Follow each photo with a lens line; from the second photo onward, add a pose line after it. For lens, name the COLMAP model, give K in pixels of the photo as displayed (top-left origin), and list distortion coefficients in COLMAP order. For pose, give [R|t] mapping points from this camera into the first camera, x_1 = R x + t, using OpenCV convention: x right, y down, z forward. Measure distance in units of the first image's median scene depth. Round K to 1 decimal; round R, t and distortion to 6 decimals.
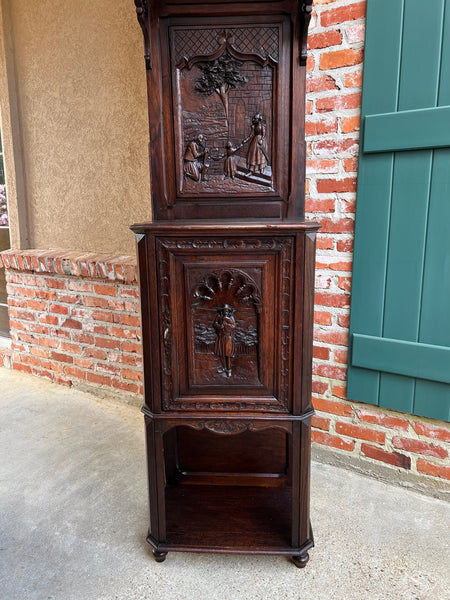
lens RADIAL K [[451.3, 0, 229.9], [0, 451.3, 303.0], [0, 0, 1]] dist [0.049938, -0.051459]
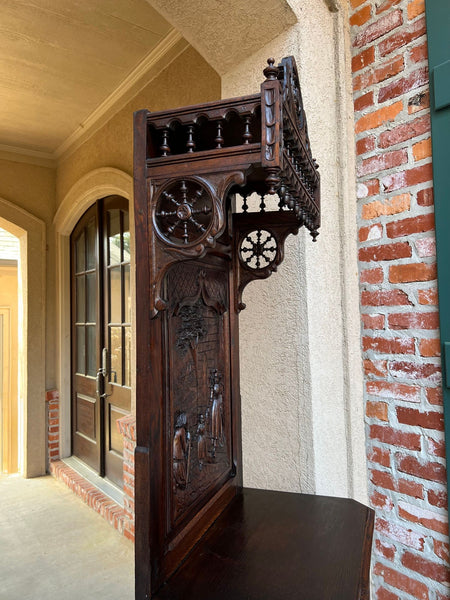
lens RADIAL K [[451.3, 0, 231.2], [0, 451.3, 301.4], [0, 0, 1]] dist [0.049938, -0.051459]
pose [[0.931540, -0.038288, -0.361619, 0.214768], [-0.040493, 0.977335, -0.207791, -0.269416], [0.361378, 0.208209, 0.908876, 0.108682]]
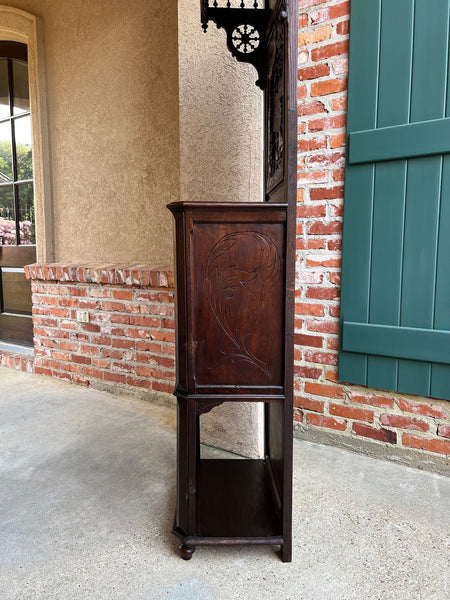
lens RADIAL K [[451.3, 0, 223.3], [0, 451.3, 310.4], [0, 0, 1]] dist [0.049938, -0.051459]
pose [[0.999644, 0.003254, -0.026490, 0.002694], [-0.005123, 0.997479, -0.070778, 0.118395], [0.026193, 0.070889, 0.997140, -0.135637]]
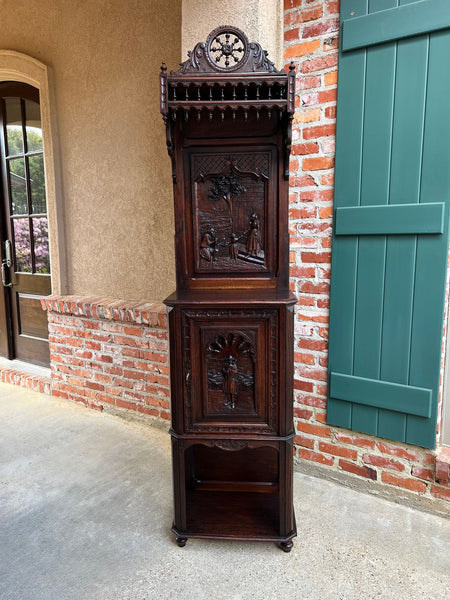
lens RADIAL K [[450.9, 0, 222.3], [0, 450.9, 312.1], [0, 0, 1]] dist [0.064650, -0.066974]
pose [[0.999369, 0.000008, -0.035518, 0.012309], [-0.001018, 0.999595, -0.028435, -0.063430], [0.035503, 0.028453, 0.998964, -0.285572]]
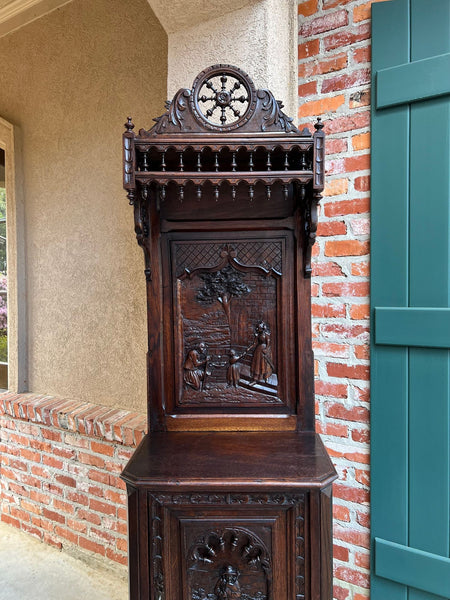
lens RADIAL K [[451.3, 0, 234.5], [0, 451.3, 301.4], [0, 0, 1]] dist [0.049938, -0.051459]
pose [[0.999946, -0.003569, -0.009754, 0.009131], [0.001969, 0.987214, -0.159387, -0.243889], [0.010198, 0.159359, 0.987168, 0.042154]]
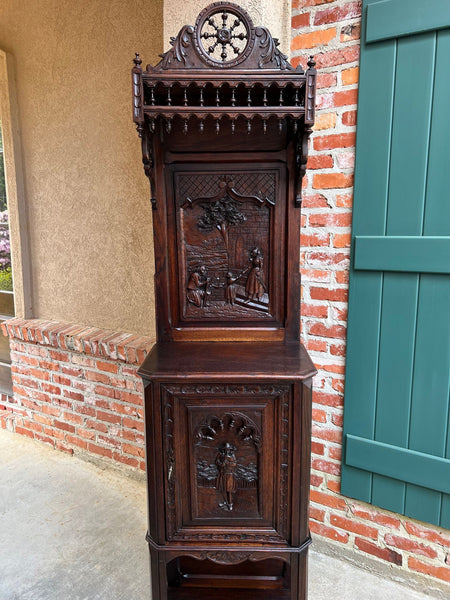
lens RADIAL K [[451.3, 0, 224.2], [0, 451.3, 305.2], [0, 0, 1]] dist [0.049938, -0.051459]
pose [[1.000000, -0.000034, -0.000424, -0.009638], [0.000026, 0.999804, -0.019797, -0.204832], [0.000424, 0.019797, 0.999804, -0.053941]]
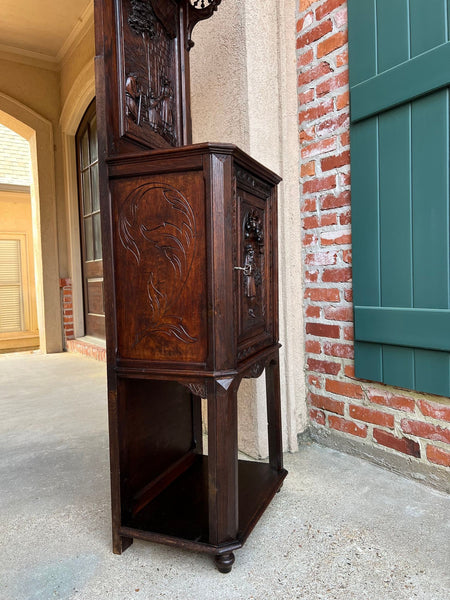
lens RADIAL K [[450.9, 0, 227.4], [0, 450.9, 305.0], [0, 0, 1]] dist [0.064650, -0.066974]
pose [[0.915760, -0.014405, -0.401466, 0.402305], [-0.038515, 0.991605, -0.123432, 0.190776], [0.399874, 0.128497, 0.907518, 0.014292]]
